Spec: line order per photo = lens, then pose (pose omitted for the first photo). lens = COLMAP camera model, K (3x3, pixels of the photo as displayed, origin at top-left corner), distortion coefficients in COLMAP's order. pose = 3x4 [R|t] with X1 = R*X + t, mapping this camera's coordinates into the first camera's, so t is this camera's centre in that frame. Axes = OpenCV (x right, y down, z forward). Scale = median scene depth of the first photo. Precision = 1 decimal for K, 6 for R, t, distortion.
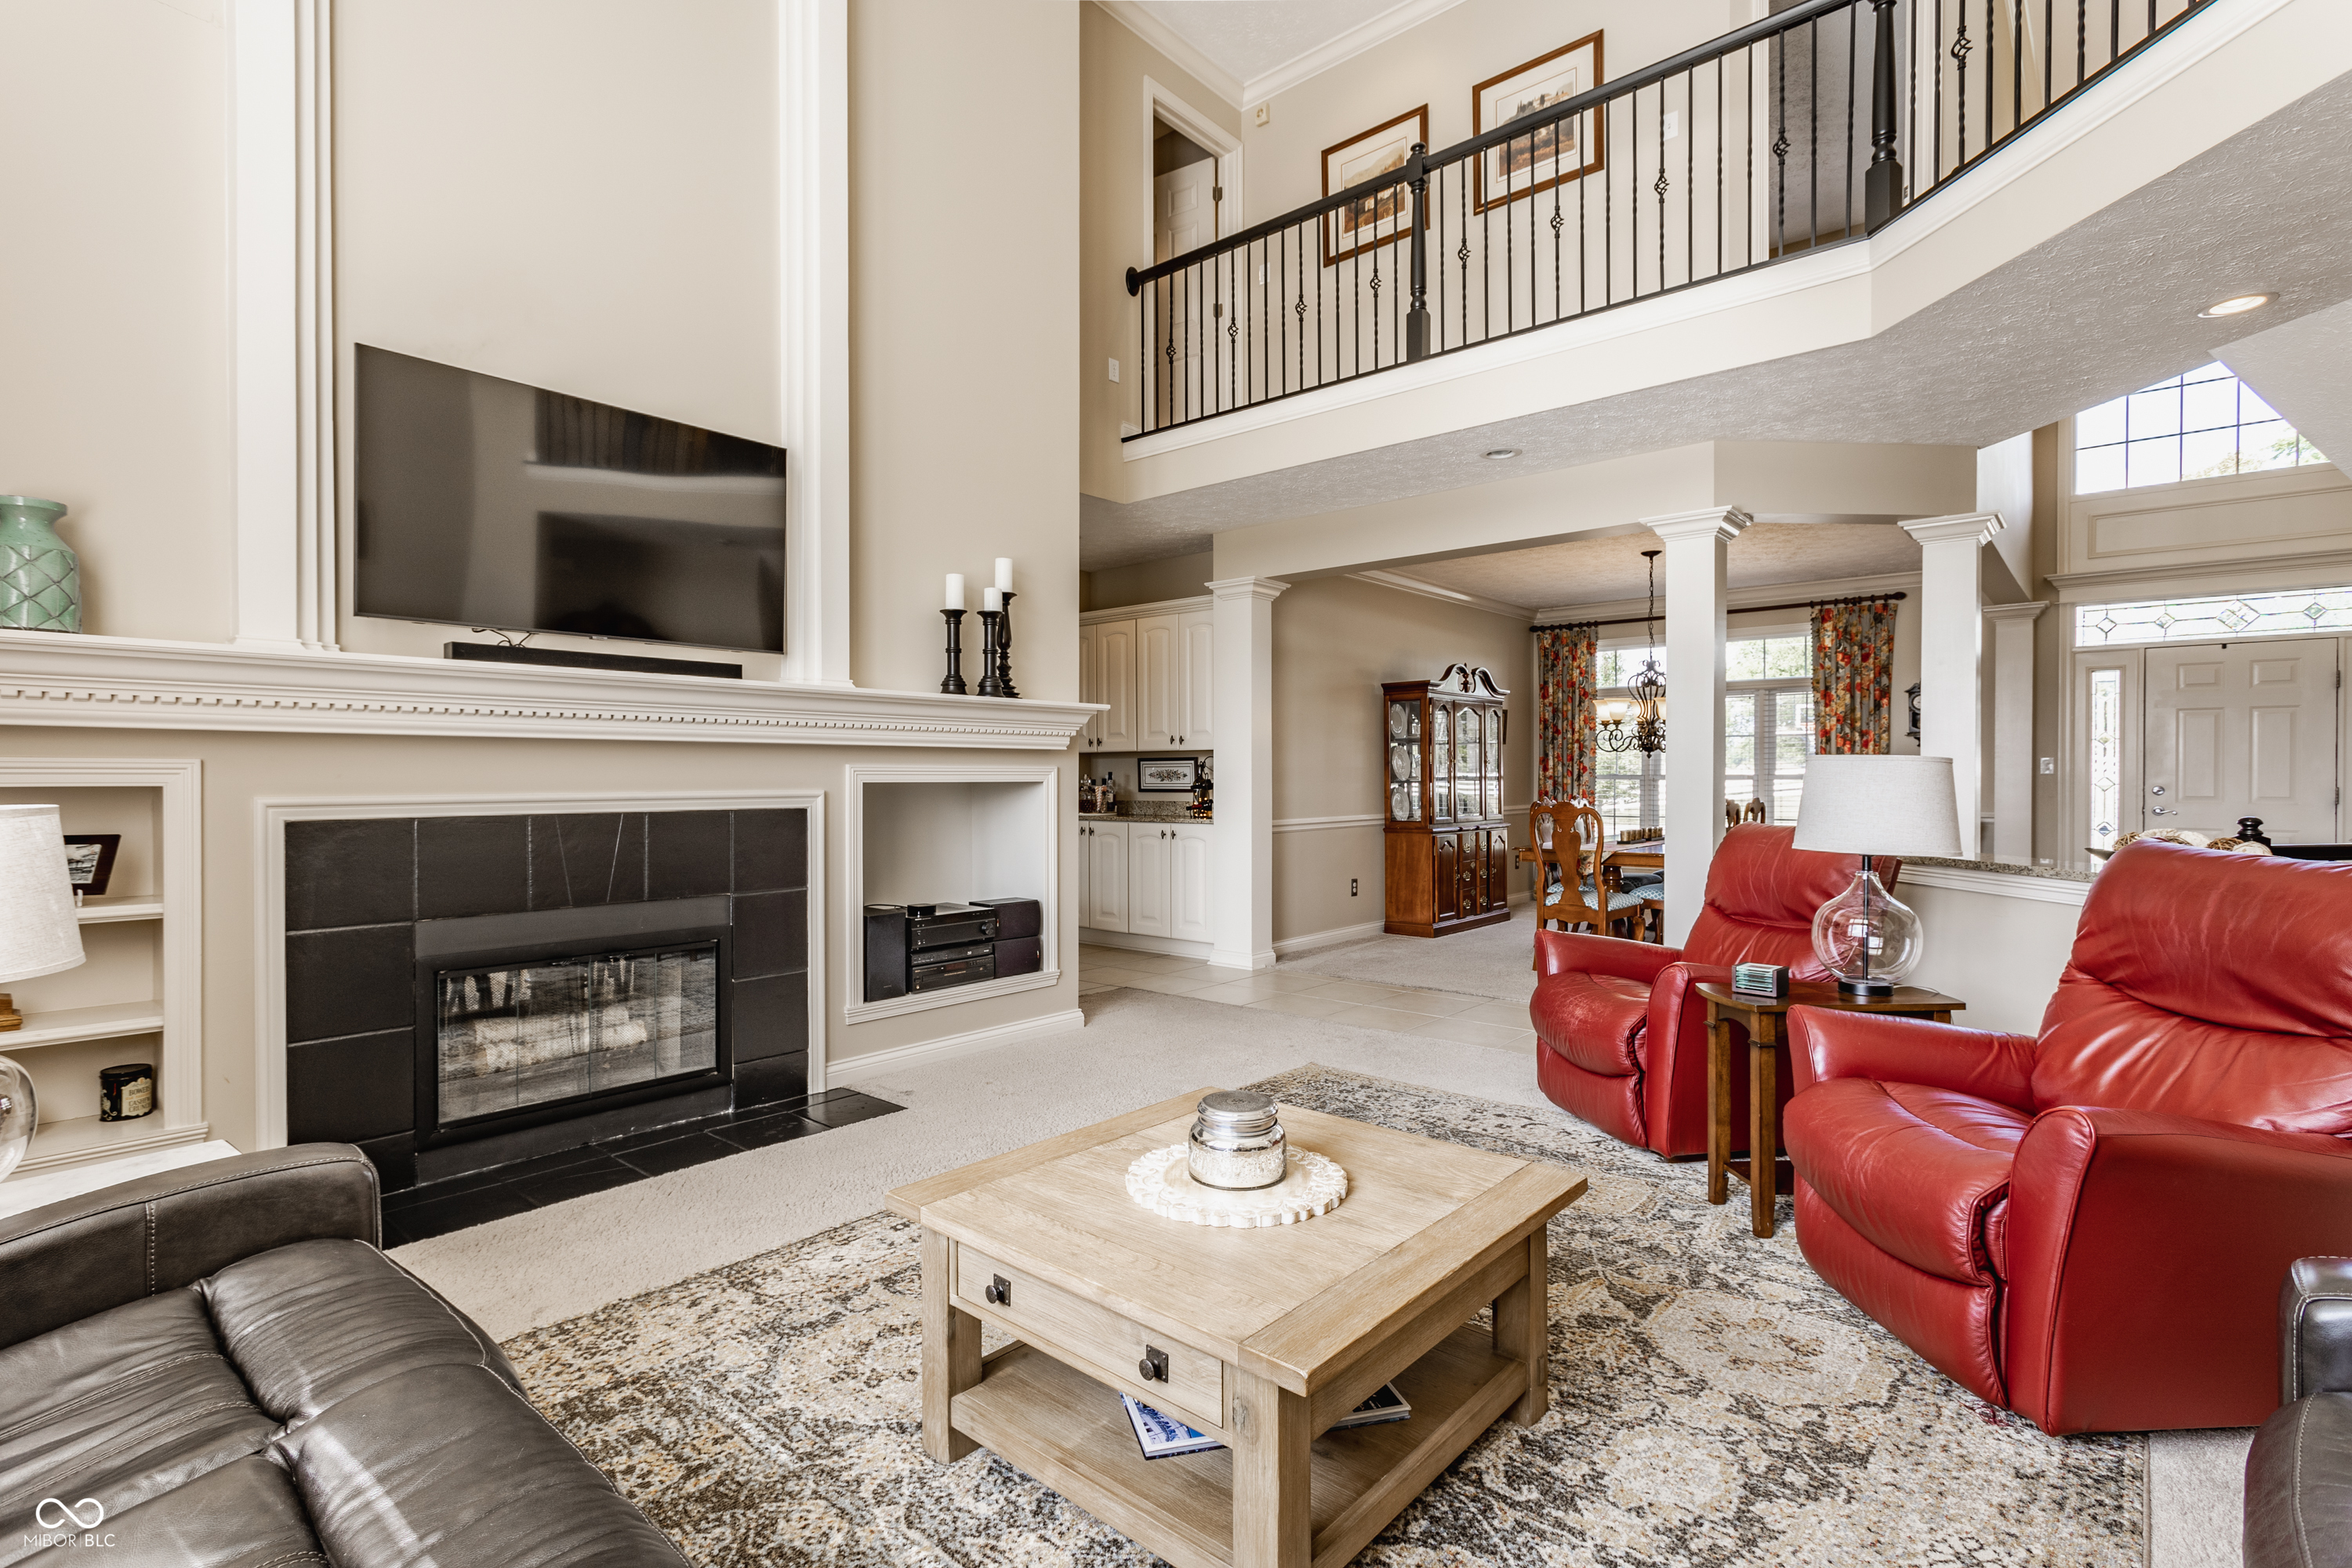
lens RADIAL K [[1105.4, 0, 1163.8], [0, 1105.4, 773.5], [0, 0, 1]] dist [-0.000896, 0.000777]
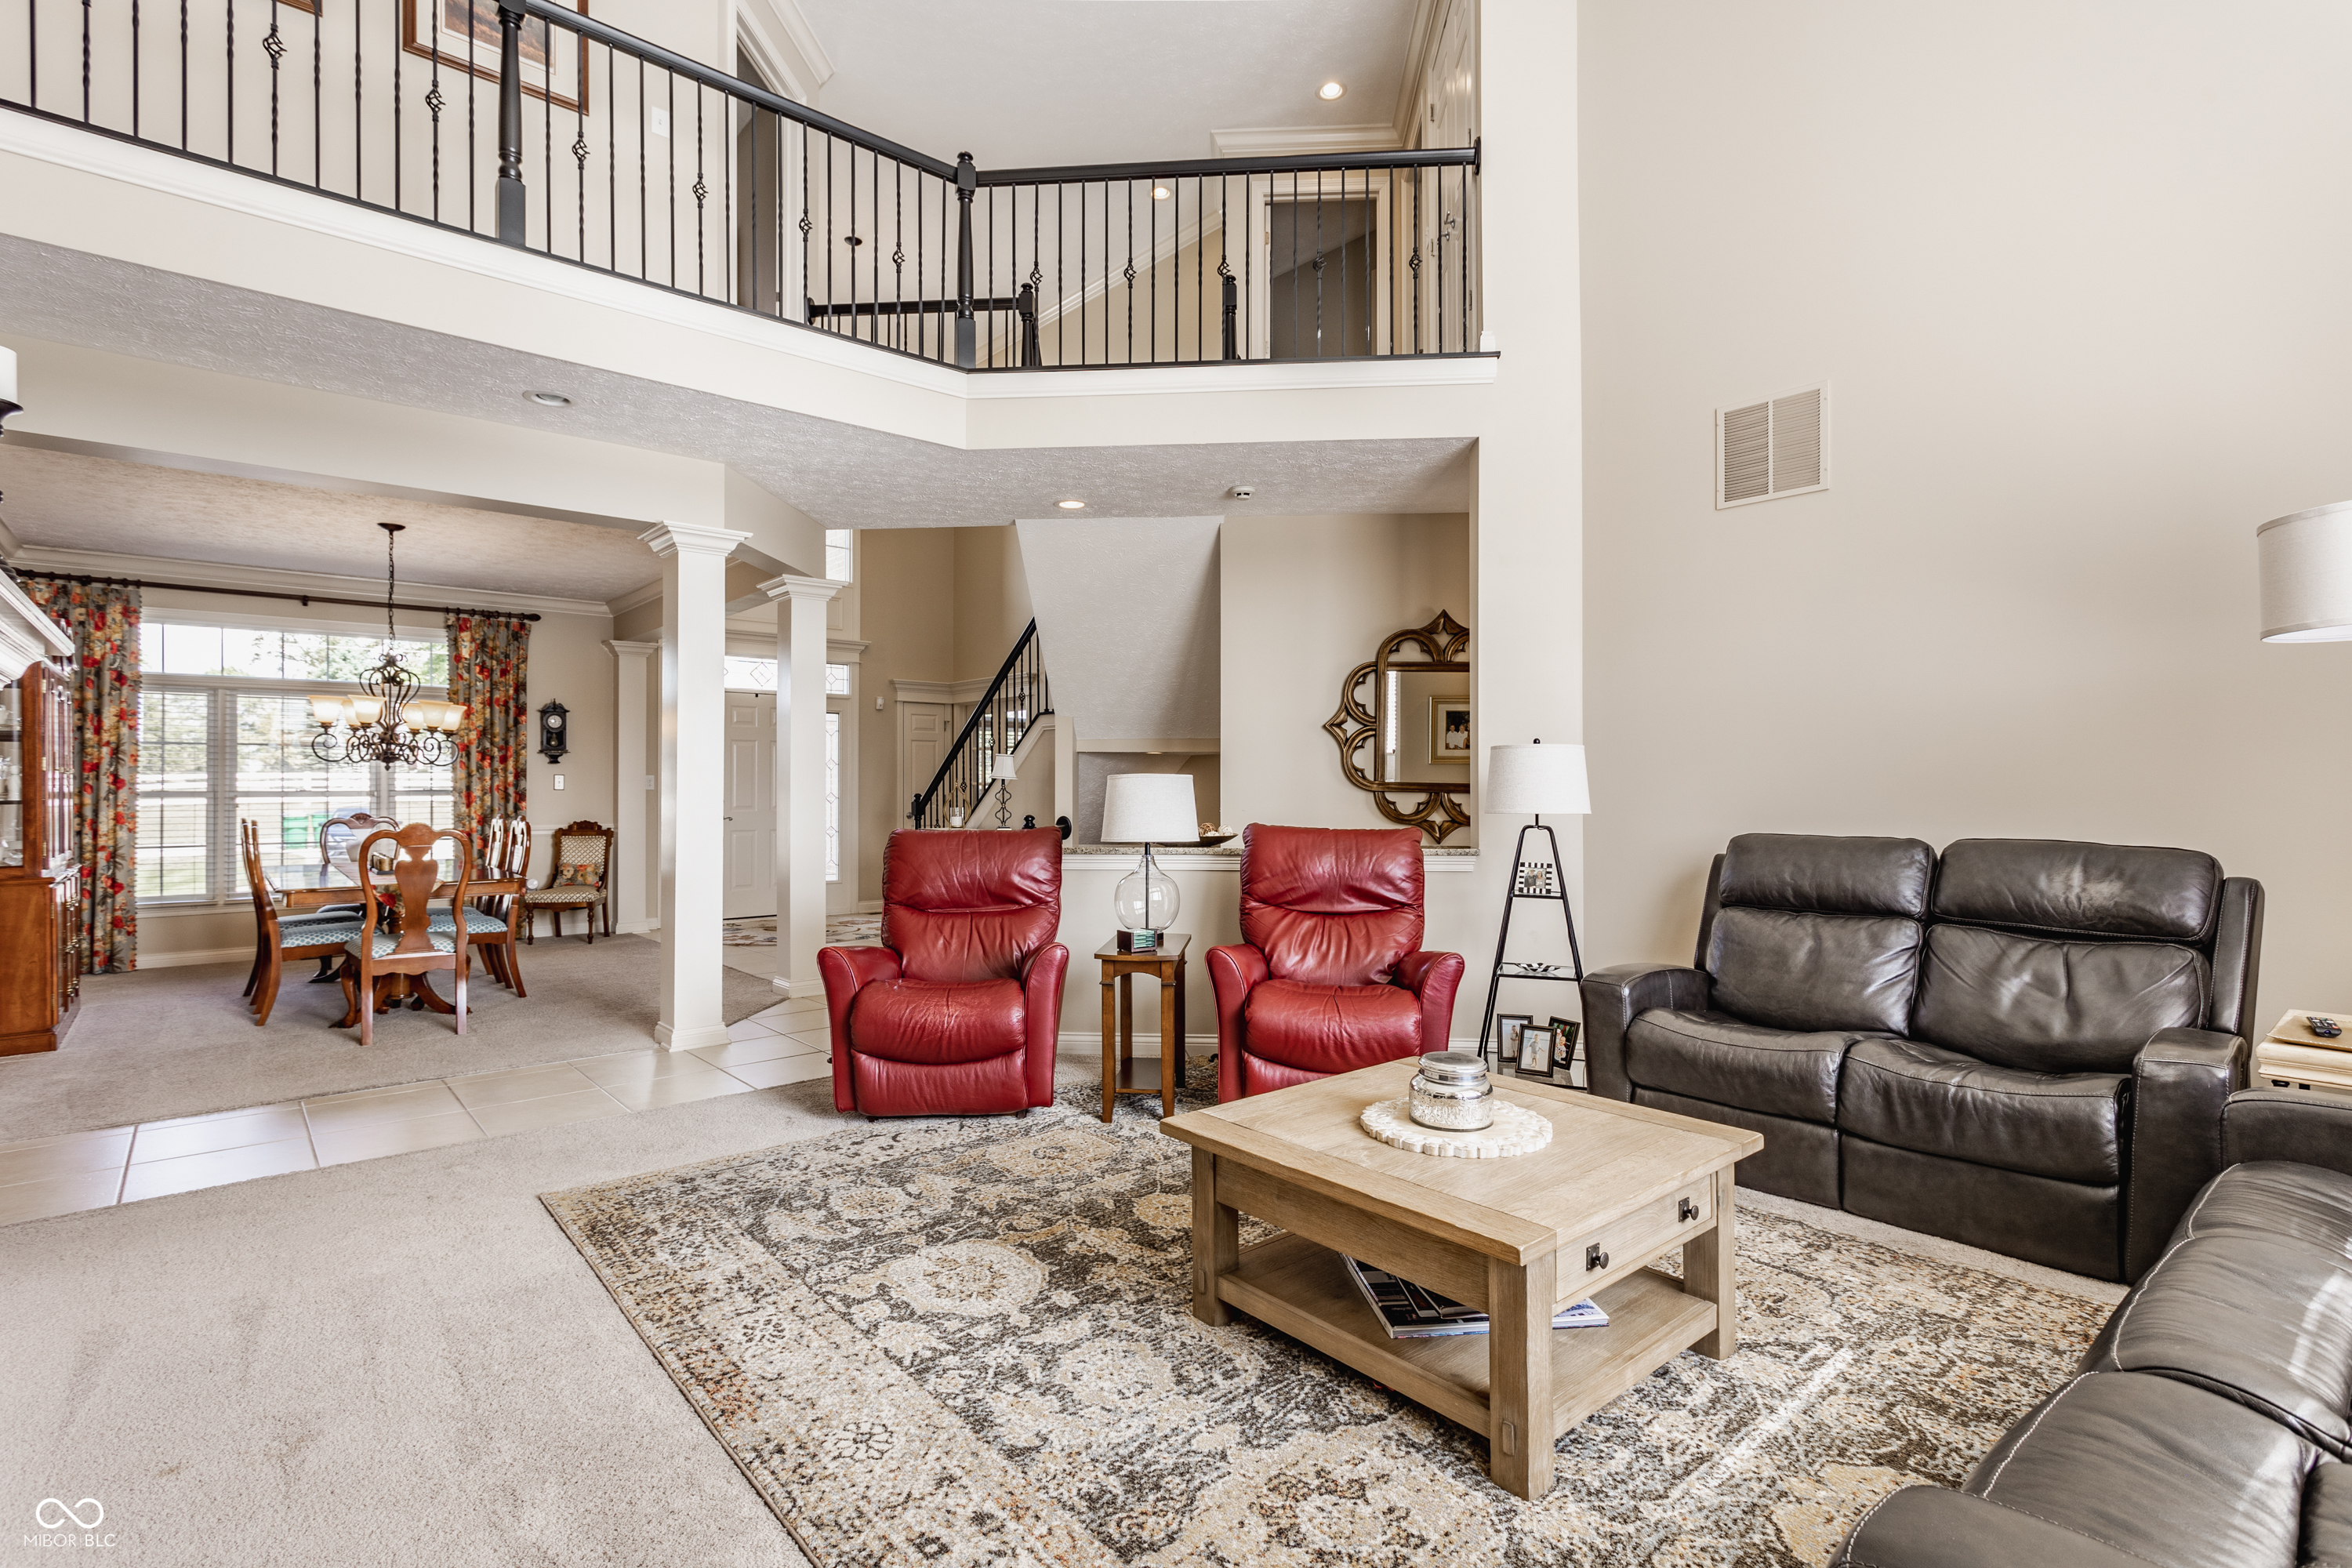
lens RADIAL K [[1105.4, 0, 1159.2], [0, 1105.4, 793.7], [0, 0, 1]] dist [-0.000896, 0.000777]
pose [[0.152369, -0.004568, 0.988313, -0.434952], [0.000153, 0.999989, 0.004598, -0.000120], [-0.988324, -0.000549, 0.152368, 0.424118]]
